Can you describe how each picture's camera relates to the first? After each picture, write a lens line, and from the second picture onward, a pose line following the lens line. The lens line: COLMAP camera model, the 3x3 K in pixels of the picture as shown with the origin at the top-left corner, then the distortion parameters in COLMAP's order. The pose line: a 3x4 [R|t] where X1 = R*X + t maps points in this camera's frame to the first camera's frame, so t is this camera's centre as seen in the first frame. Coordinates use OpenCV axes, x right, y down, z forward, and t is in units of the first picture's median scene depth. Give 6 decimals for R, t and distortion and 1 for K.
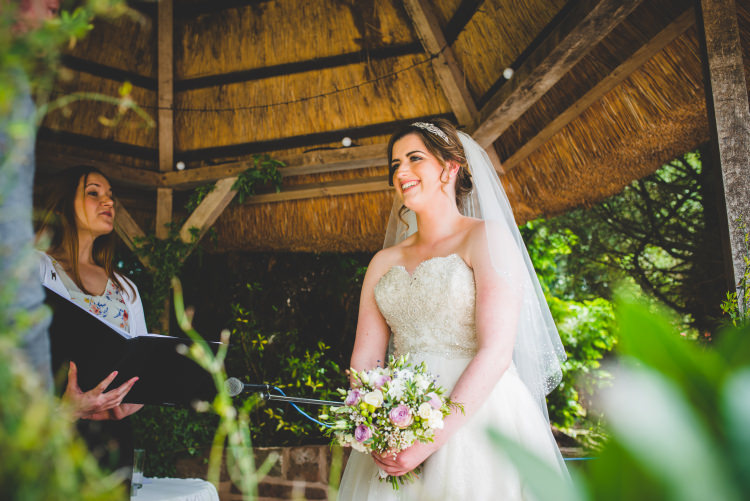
lens RADIAL K [[722.1, 0, 375.0], [0, 722.1, 250.5], [0, 0, 1]] dist [-0.060731, 0.095614]
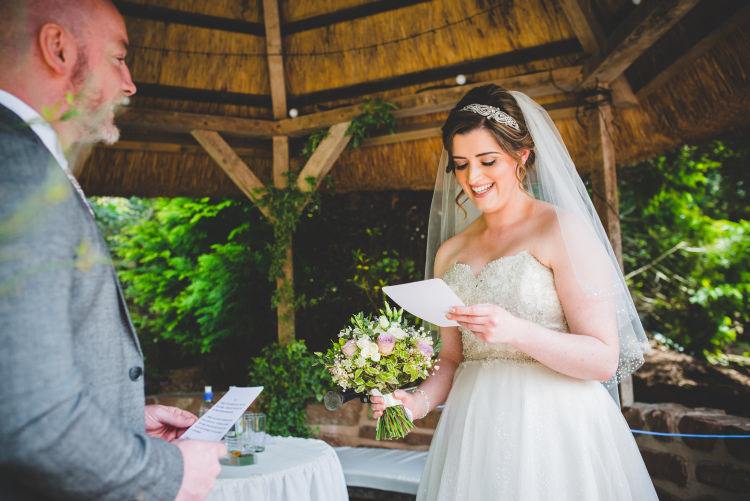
lens RADIAL K [[722.1, 0, 375.0], [0, 722.1, 250.5], [0, 0, 1]] dist [-0.060731, 0.095614]
pose [[0.980217, -0.024401, -0.196418, 0.027552], [0.050491, 0.990366, 0.128938, -0.053678], [0.191380, -0.136304, 0.972006, 0.040429]]
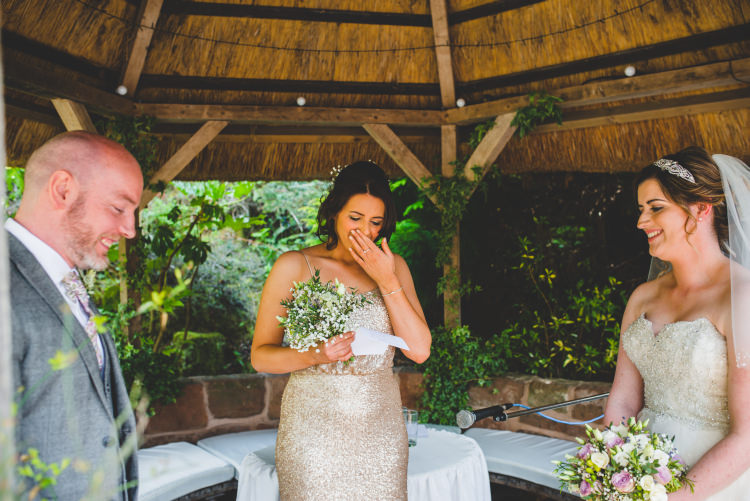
lens RADIAL K [[722.1, 0, 375.0], [0, 722.1, 250.5], [0, 0, 1]] dist [-0.060731, 0.095614]
pose [[0.890237, 0.016288, -0.455206, 0.081640], [0.084005, 0.976347, 0.199223, -0.128638], [0.447684, -0.215596, 0.867812, 0.039953]]
